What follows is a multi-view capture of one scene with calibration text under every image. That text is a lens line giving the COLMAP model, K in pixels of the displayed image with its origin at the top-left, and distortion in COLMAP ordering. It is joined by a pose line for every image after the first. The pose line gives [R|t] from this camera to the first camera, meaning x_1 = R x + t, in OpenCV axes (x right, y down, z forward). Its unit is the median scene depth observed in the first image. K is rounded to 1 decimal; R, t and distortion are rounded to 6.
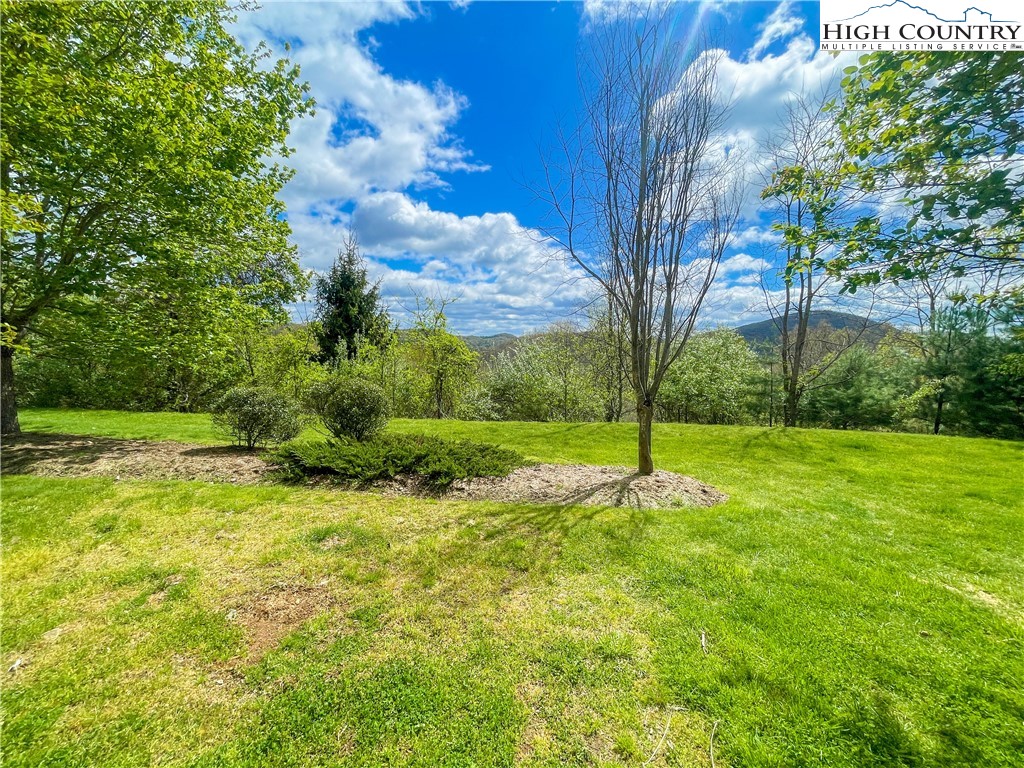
lens RADIAL K [[411.5, 0, 512.0], [0, 411.5, 384.0], [0, 0, 1]] dist [-0.002778, 0.000293]
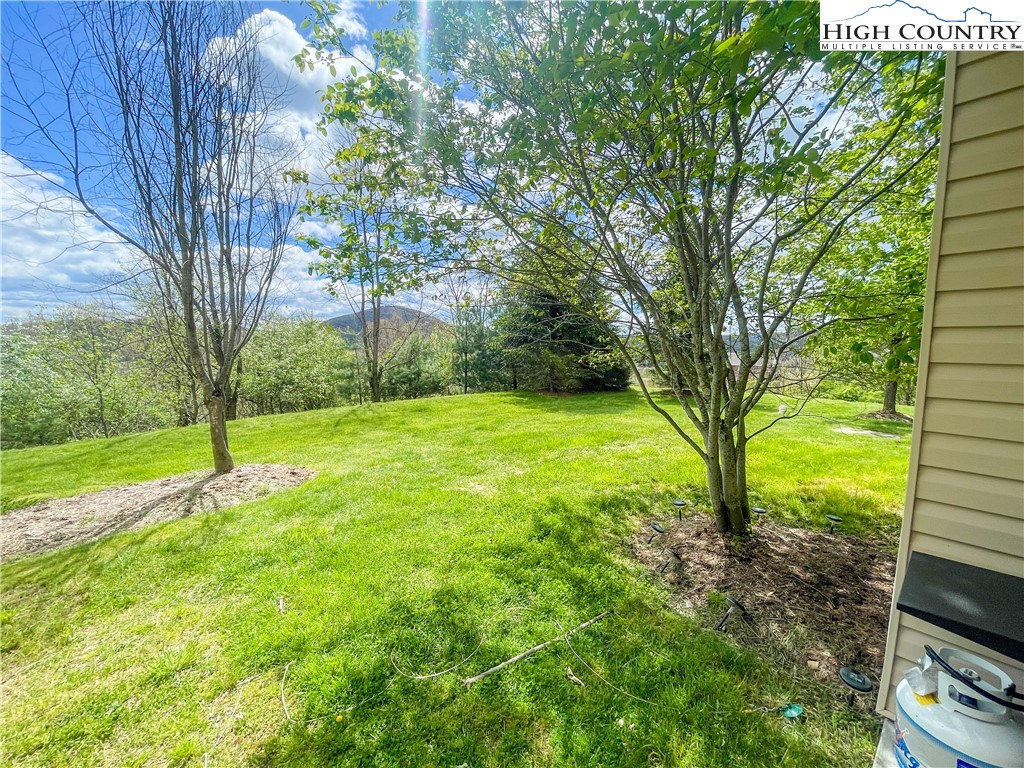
lens RADIAL K [[411.5, 0, 512.0], [0, 411.5, 384.0], [0, 0, 1]] dist [-0.002778, 0.000293]
pose [[0.613763, -0.101580, 0.782928, 0.029096], [0.083551, 0.994476, 0.063529, 0.023264], [-0.785057, 0.026422, 0.618860, -0.044105]]
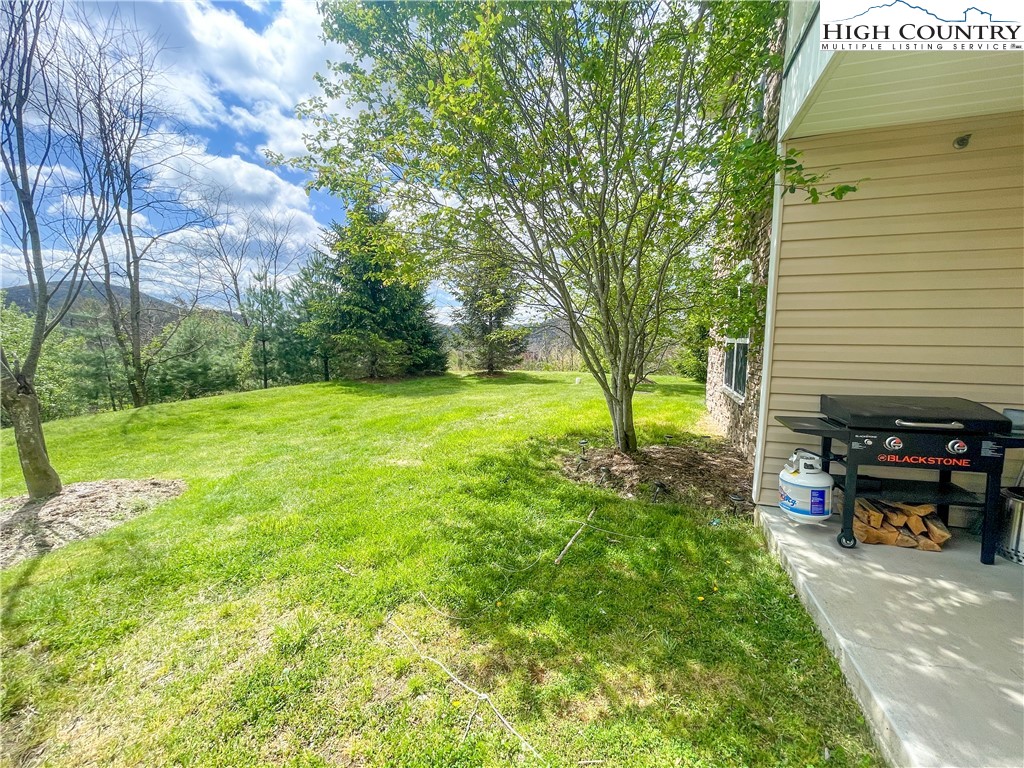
lens RADIAL K [[411.5, 0, 512.0], [0, 411.5, 384.0], [0, 0, 1]] dist [-0.002778, 0.000293]
pose [[0.144086, -0.146153, 0.978713, -0.178318], [0.090704, 0.986820, 0.134010, 0.020992], [-0.985399, 0.069465, 0.155444, 0.156226]]
